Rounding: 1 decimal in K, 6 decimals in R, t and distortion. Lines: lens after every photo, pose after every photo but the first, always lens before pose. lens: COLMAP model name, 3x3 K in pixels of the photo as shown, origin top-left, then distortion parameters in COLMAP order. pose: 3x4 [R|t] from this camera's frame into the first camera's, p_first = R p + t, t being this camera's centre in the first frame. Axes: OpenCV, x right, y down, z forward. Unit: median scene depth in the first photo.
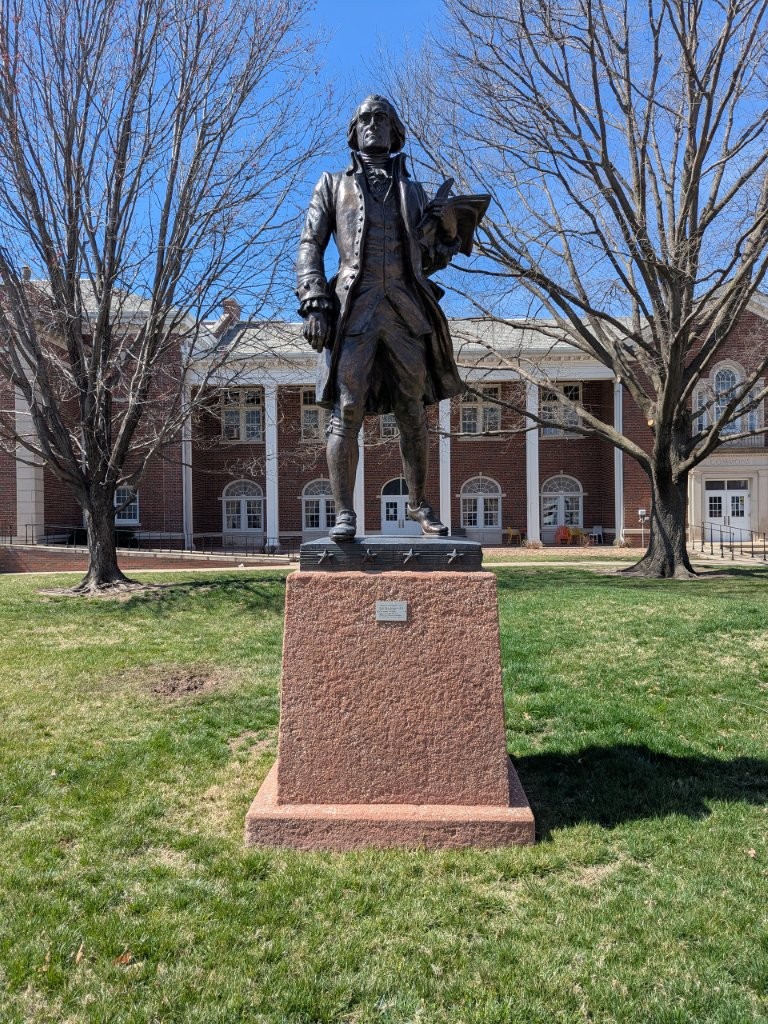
lens RADIAL K [[721.2, 0, 380.0], [0, 721.2, 519.5], [0, 0, 1]] dist [0.059910, -0.048126]
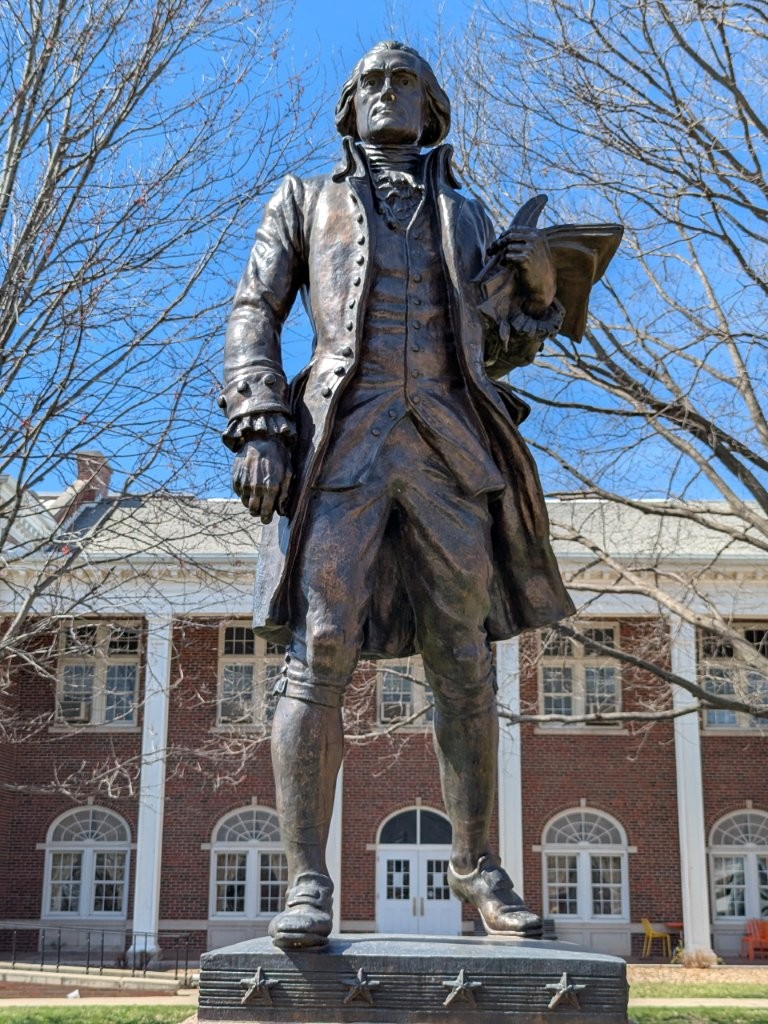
lens RADIAL K [[1437.9, 0, 382.8], [0, 1437.9, 536.7], [0, 0, 1]] dist [0.214863, -0.797855]
pose [[0.999811, 0.019203, 0.003133, -0.009459], [-0.017885, 0.970453, -0.240625, 0.000135], [-0.007661, 0.240523, 0.970613, 0.089969]]
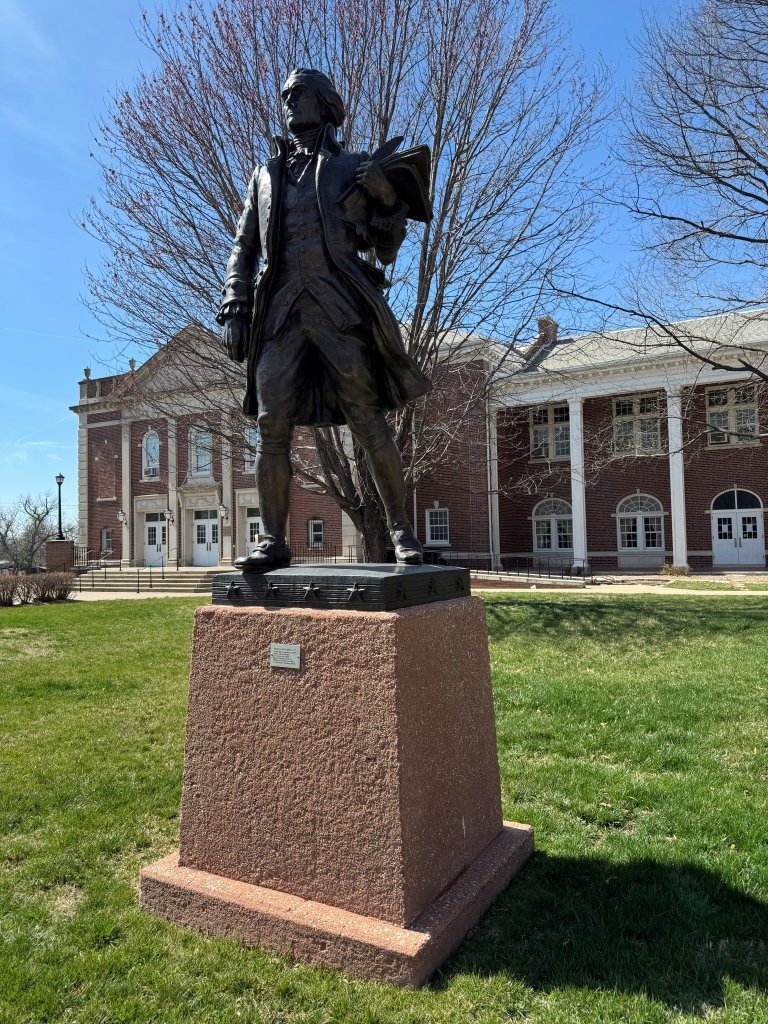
lens RADIAL K [[719.8, 0, 388.5], [0, 719.8, 507.6], [0, 0, 1]] dist [0.076721, -0.113132]
pose [[0.889803, -0.030491, -0.455325, 0.443036], [0.010895, 0.998900, -0.045601, -0.005169], [0.456215, 0.035615, 0.889157, 0.260351]]
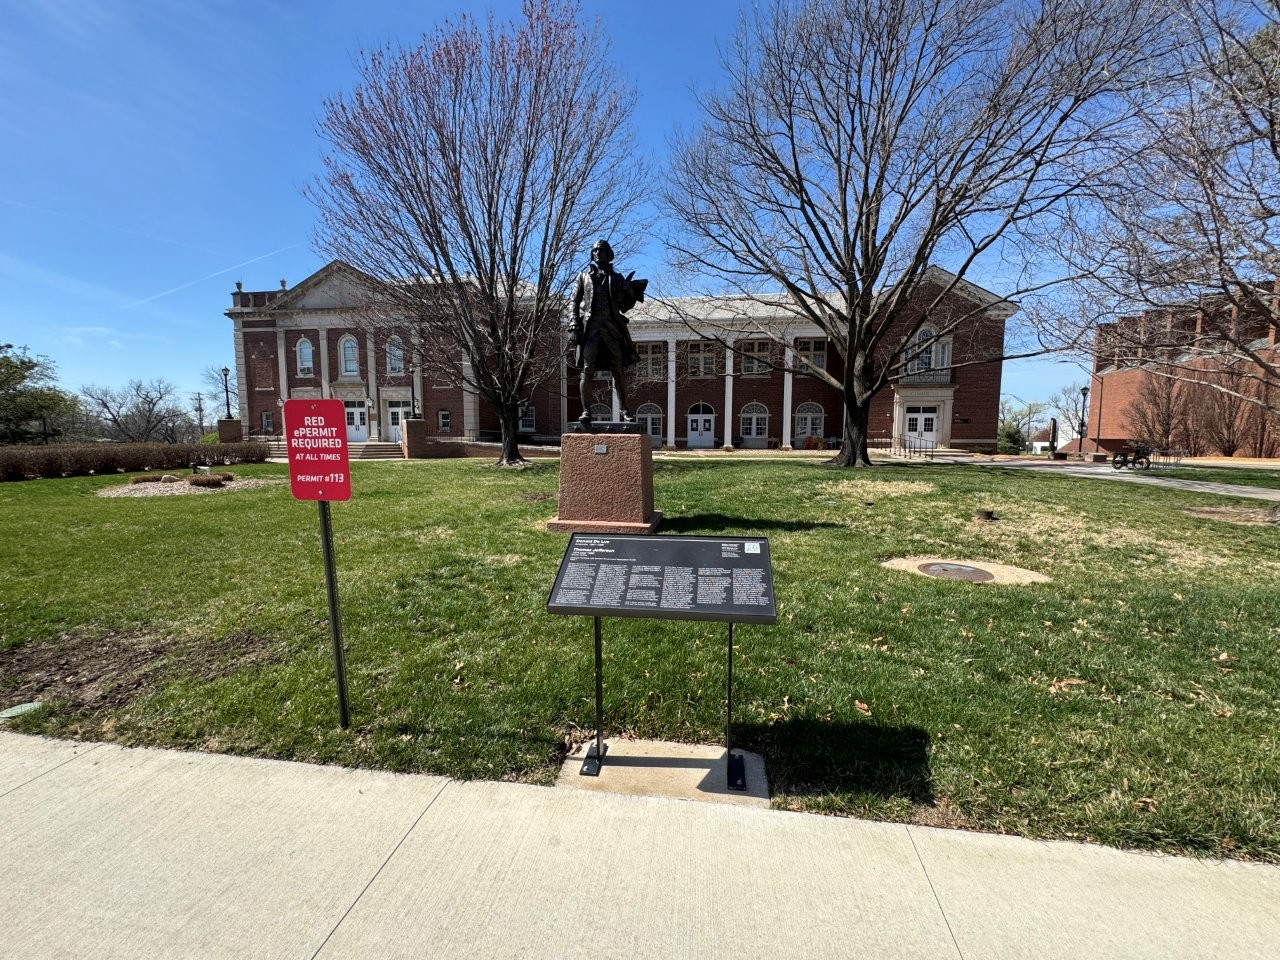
lens RADIAL K [[508.6, 0, 640.0], [0, 508.6, 480.0], [0, 0, 1]] dist [-0.002258, -0.000158]
pose [[0.991424, 0.026170, -0.128034, 0.339345], [-0.014488, 0.995715, 0.091338, 0.059596], [0.129876, -0.088699, 0.987555, -0.682207]]
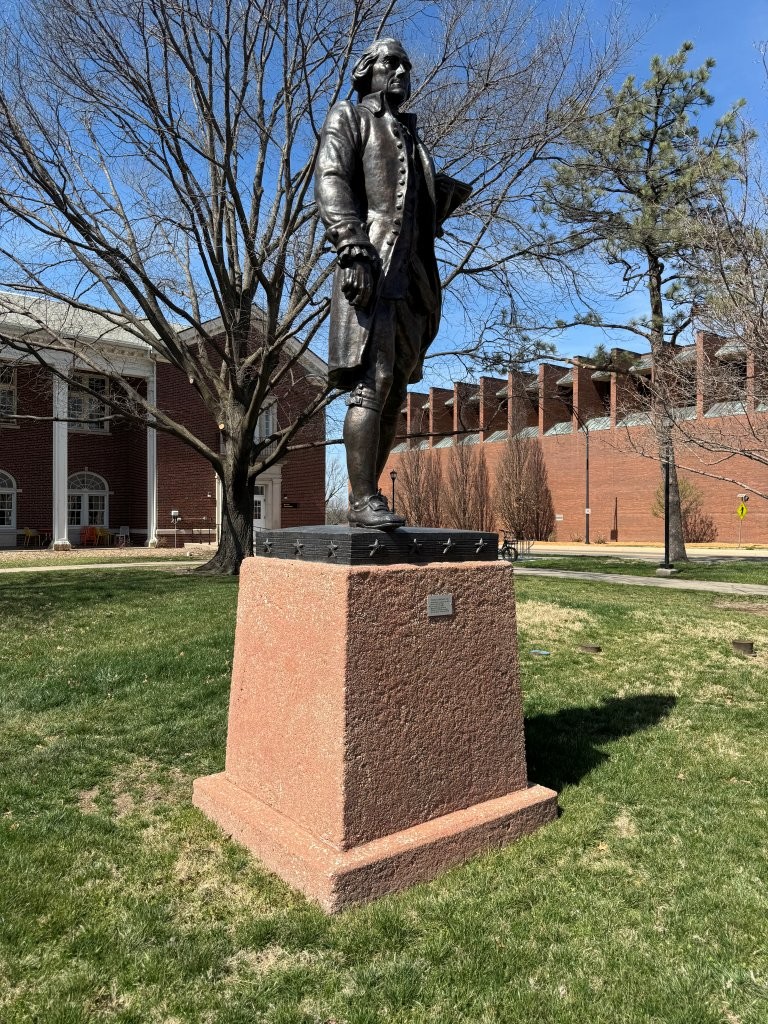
lens RADIAL K [[711.9, 0, 381.8], [0, 711.9, 517.0], [0, 0, 1]] dist [0.147304, -0.240440]
pose [[0.758881, 0.015424, 0.651047, -0.556990], [-0.011319, 0.999881, -0.010495, 0.020512], [-0.651131, 0.000595, 0.758965, 0.302919]]
